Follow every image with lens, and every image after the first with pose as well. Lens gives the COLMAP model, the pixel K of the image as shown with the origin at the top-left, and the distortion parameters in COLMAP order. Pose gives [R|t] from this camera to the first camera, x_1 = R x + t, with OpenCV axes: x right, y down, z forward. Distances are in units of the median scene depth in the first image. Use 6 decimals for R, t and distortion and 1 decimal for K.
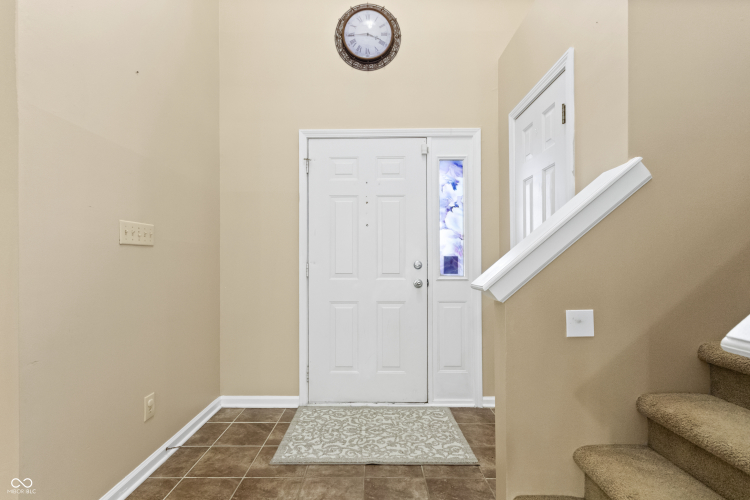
lens RADIAL K [[349.6, 0, 371.1], [0, 349.6, 259.1], [0, 0, 1]] dist [0.006762, -0.000807]
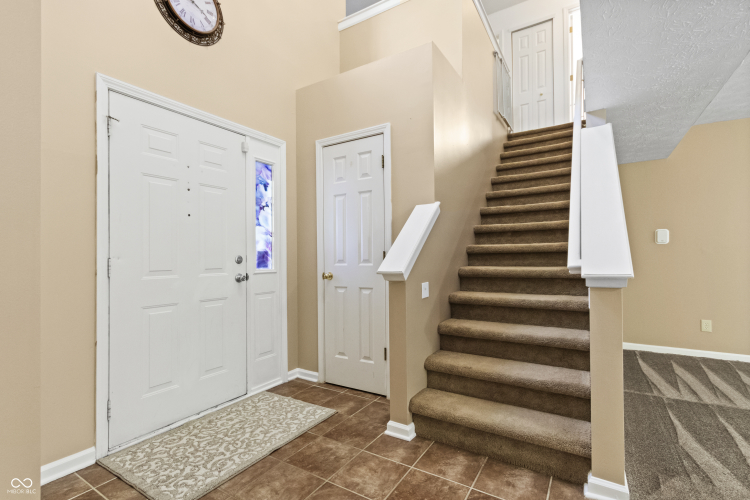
lens RADIAL K [[349.6, 0, 371.0], [0, 349.6, 250.1], [0, 0, 1]] dist [0.006762, -0.000807]
pose [[0.524173, 0.013099, 0.851511, -0.527671], [-0.001504, 0.999894, -0.014456, 0.003284], [-0.851610, 0.006297, 0.524138, 0.149143]]
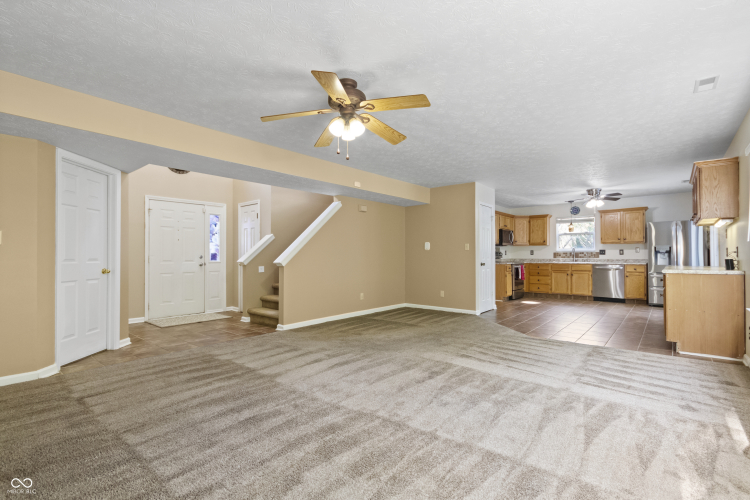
lens RADIAL K [[349.6, 0, 372.1], [0, 349.6, 249.9], [0, 0, 1]] dist [0.006762, -0.000807]
pose [[0.646879, 0.011360, 0.762508, -0.966408], [-0.007644, 0.999935, -0.008413, -0.020146], [-0.762554, -0.000386, 0.646924, -1.511008]]
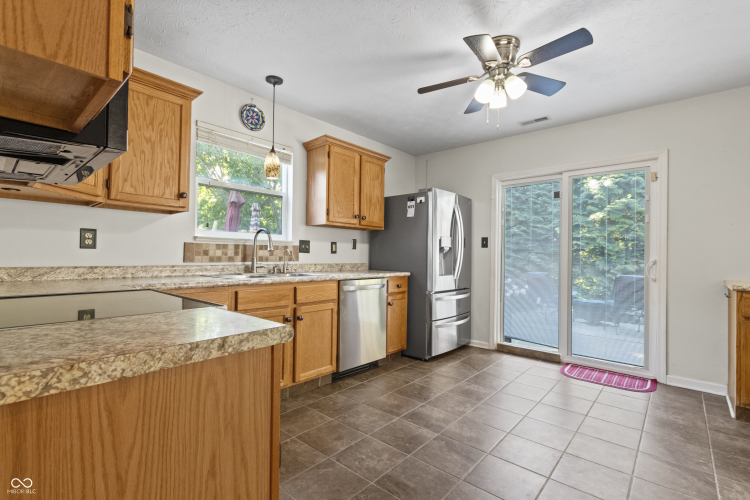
lens RADIAL K [[349.6, 0, 377.7], [0, 349.6, 250.0], [0, 0, 1]] dist [0.006762, -0.000807]
pose [[-0.760253, 0.002025, 0.649624, 1.864995], [-0.020646, 0.999415, -0.027277, -0.001094], [-0.649299, -0.034149, -0.759766, -0.238151]]
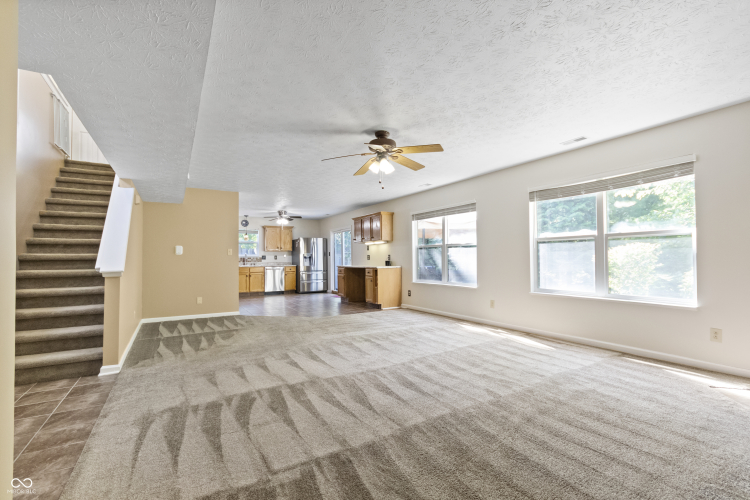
lens RADIAL K [[349.6, 0, 378.4], [0, 349.6, 252.2], [0, 0, 1]] dist [0.006762, -0.000807]
pose [[-0.514829, 0.020490, 0.857048, -1.427207], [-0.001478, 0.999692, -0.024788, -0.003815], [-0.857291, -0.014028, -0.514640, -0.051242]]
